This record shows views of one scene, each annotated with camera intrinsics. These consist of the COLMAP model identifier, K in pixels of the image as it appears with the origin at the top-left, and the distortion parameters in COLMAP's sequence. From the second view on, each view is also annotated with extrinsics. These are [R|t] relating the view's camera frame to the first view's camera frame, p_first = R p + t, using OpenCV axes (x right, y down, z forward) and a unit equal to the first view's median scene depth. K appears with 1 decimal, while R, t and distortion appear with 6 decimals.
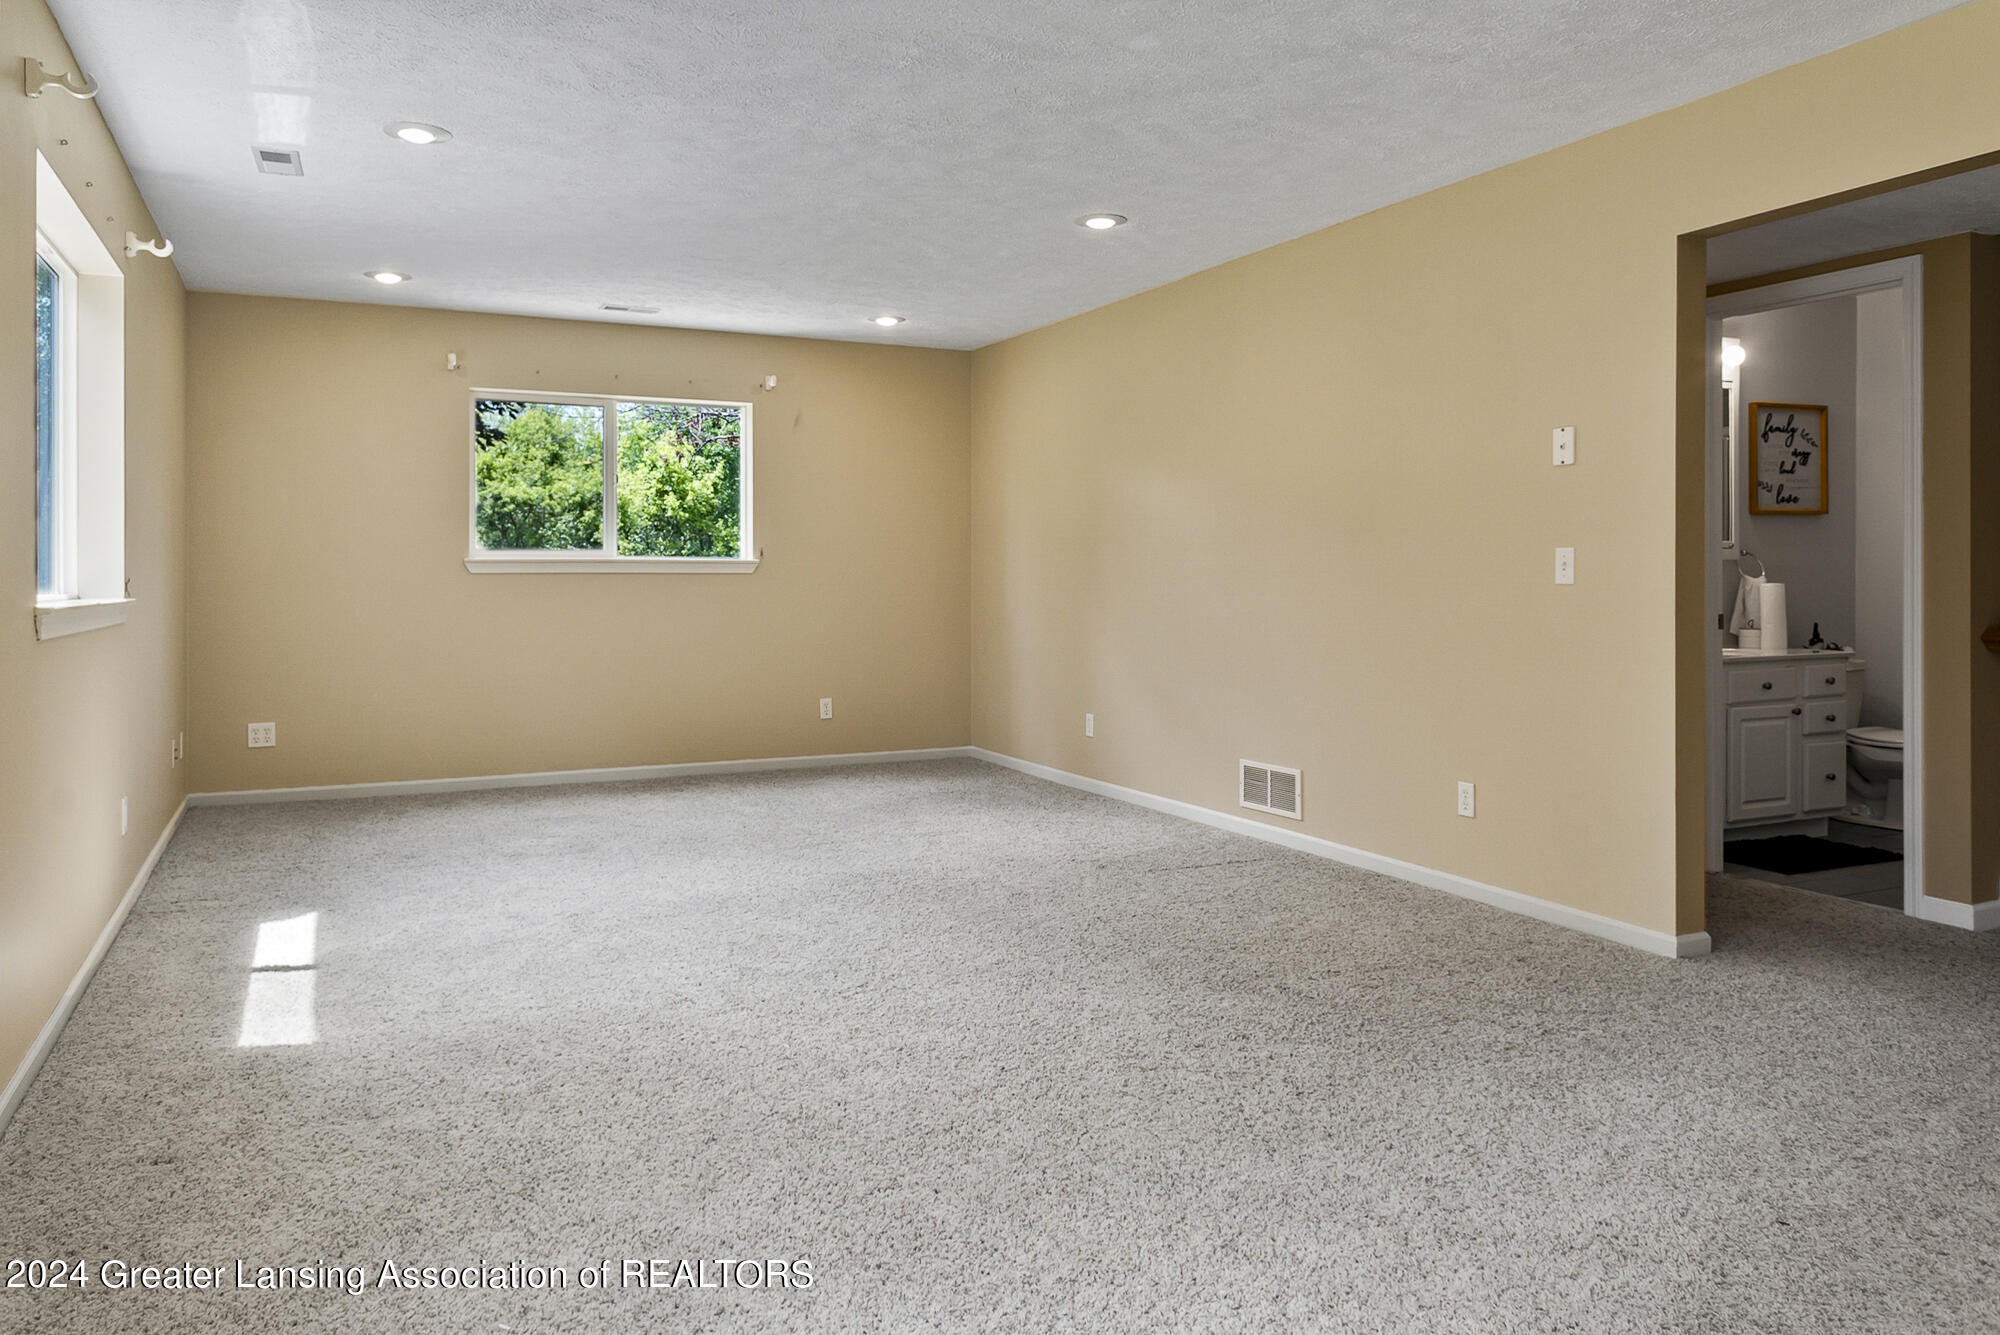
lens RADIAL K [[1403.7, 0, 991.1], [0, 1403.7, 669.3], [0, 0, 1]] dist [0.044780, -0.020083]
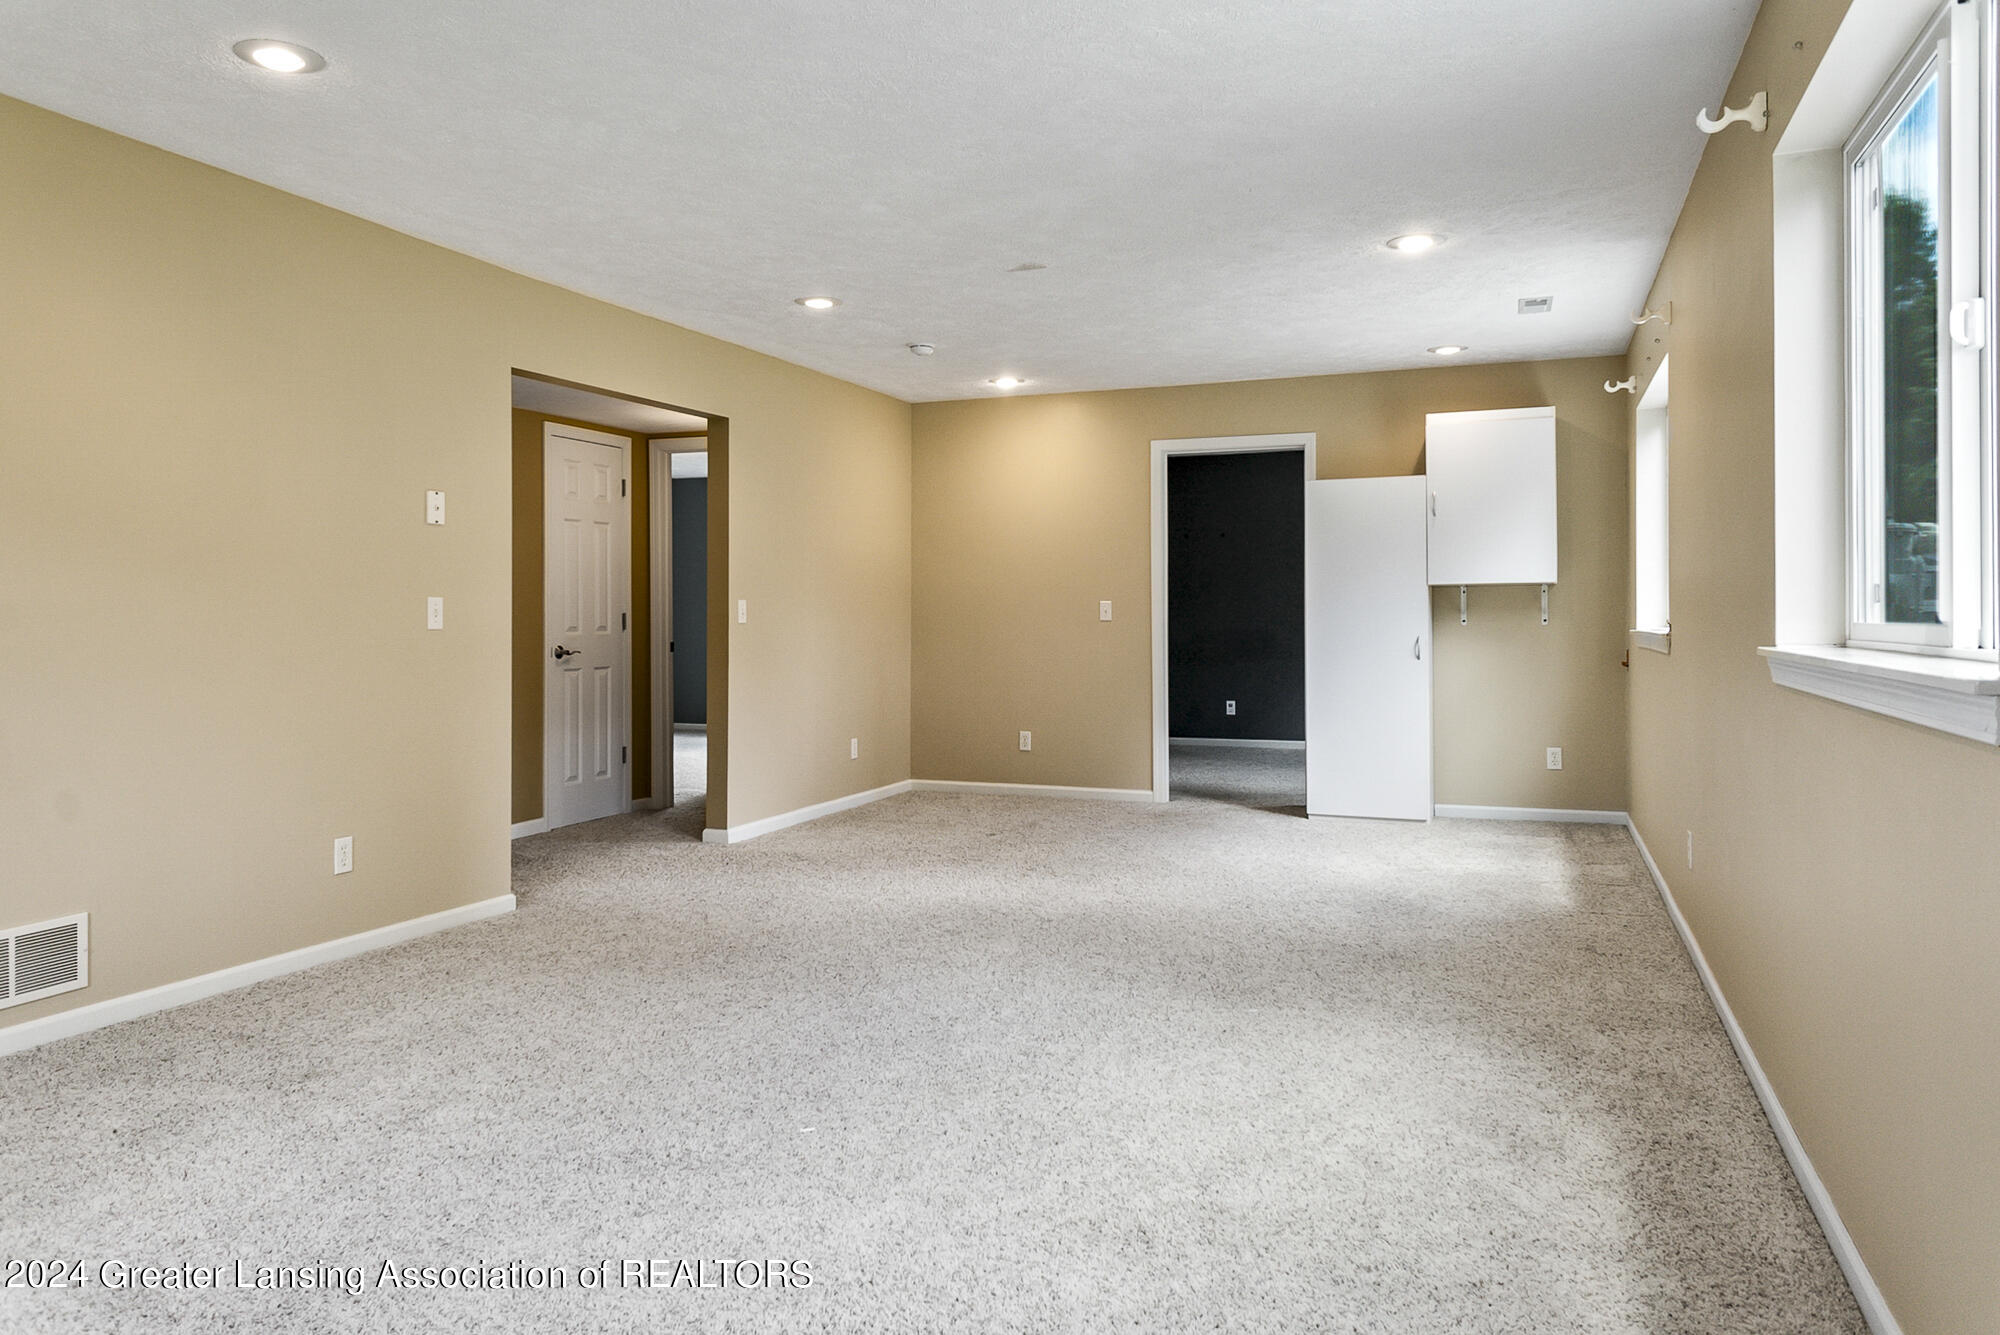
lens RADIAL K [[1403.7, 0, 991.1], [0, 1403.7, 669.3], [0, 0, 1]] dist [0.044780, -0.020083]
pose [[-0.715301, -0.017589, 0.698595, -0.700138], [0.046841, 0.996228, 0.073045, -0.090094], [-0.697245, 0.084972, -0.711779, 1.494702]]
